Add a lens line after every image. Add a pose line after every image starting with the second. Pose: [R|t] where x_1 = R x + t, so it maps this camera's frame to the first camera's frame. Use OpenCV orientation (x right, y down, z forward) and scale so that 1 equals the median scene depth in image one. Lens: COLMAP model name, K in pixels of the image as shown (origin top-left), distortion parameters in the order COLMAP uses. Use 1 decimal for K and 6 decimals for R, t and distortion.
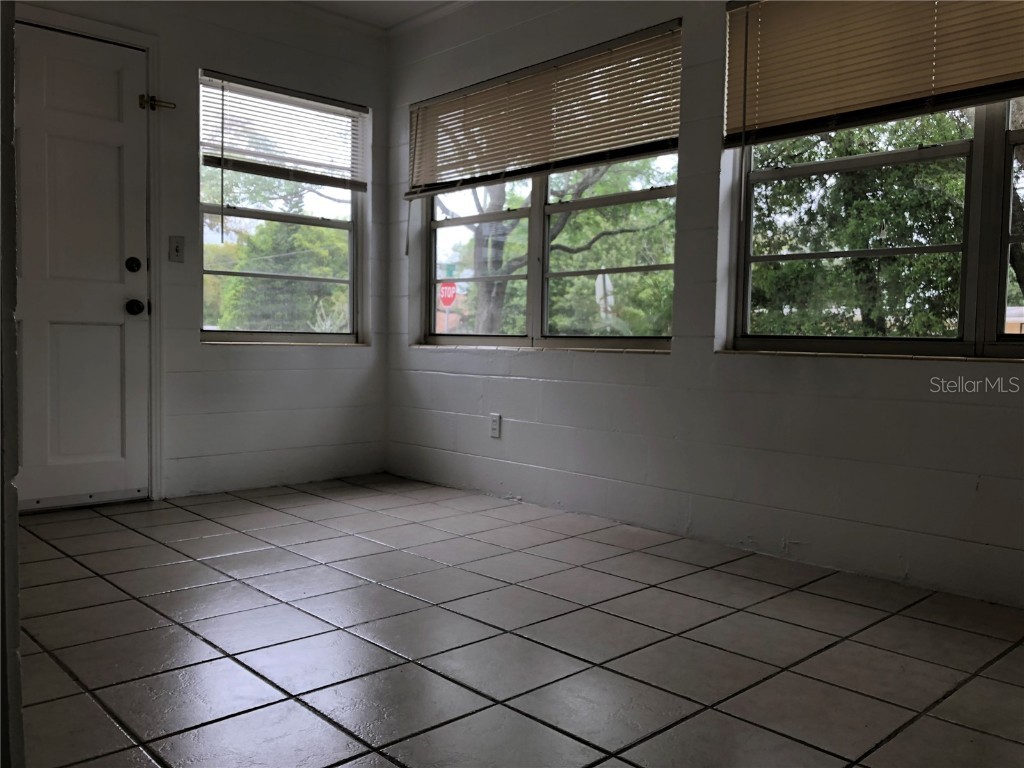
lens RADIAL K [[838.7, 0, 511.7], [0, 838.7, 384.0], [0, 0, 1]] dist [0.008163, 0.000308]
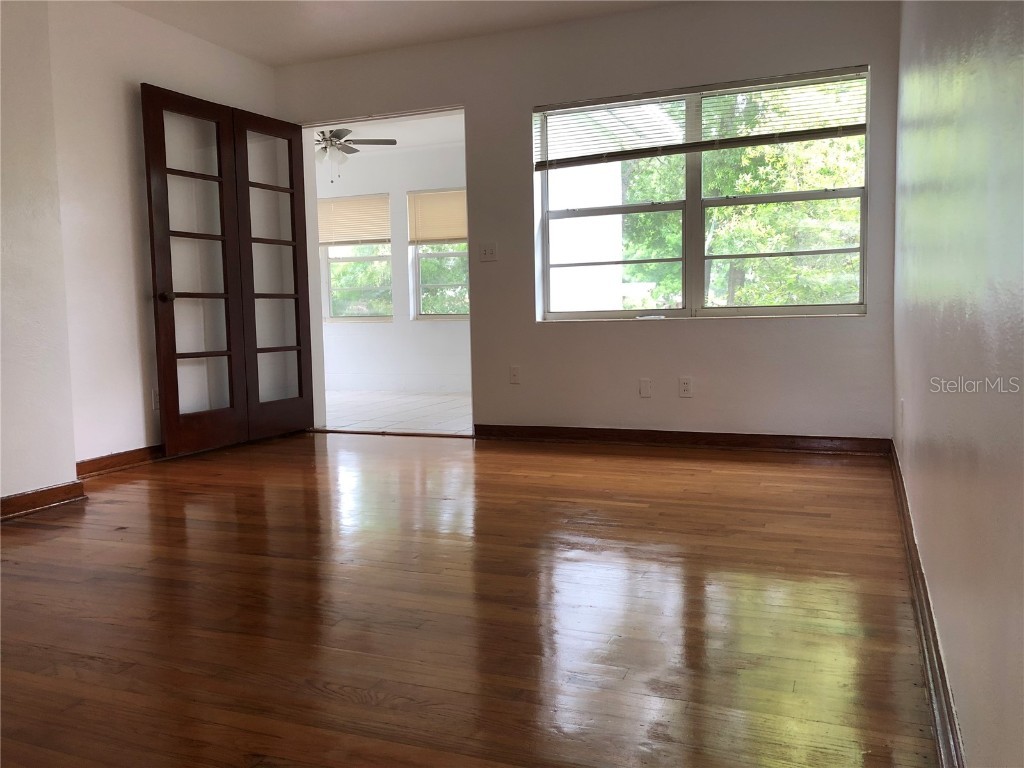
lens RADIAL K [[838.7, 0, 512.2], [0, 838.7, 384.8], [0, 0, 1]] dist [0.008163, 0.000308]
pose [[0.909545, -0.063787, 0.410682, -0.587702], [0.053283, 0.997894, 0.036985, 0.086758], [-0.412177, -0.011758, 0.911028, -1.617689]]
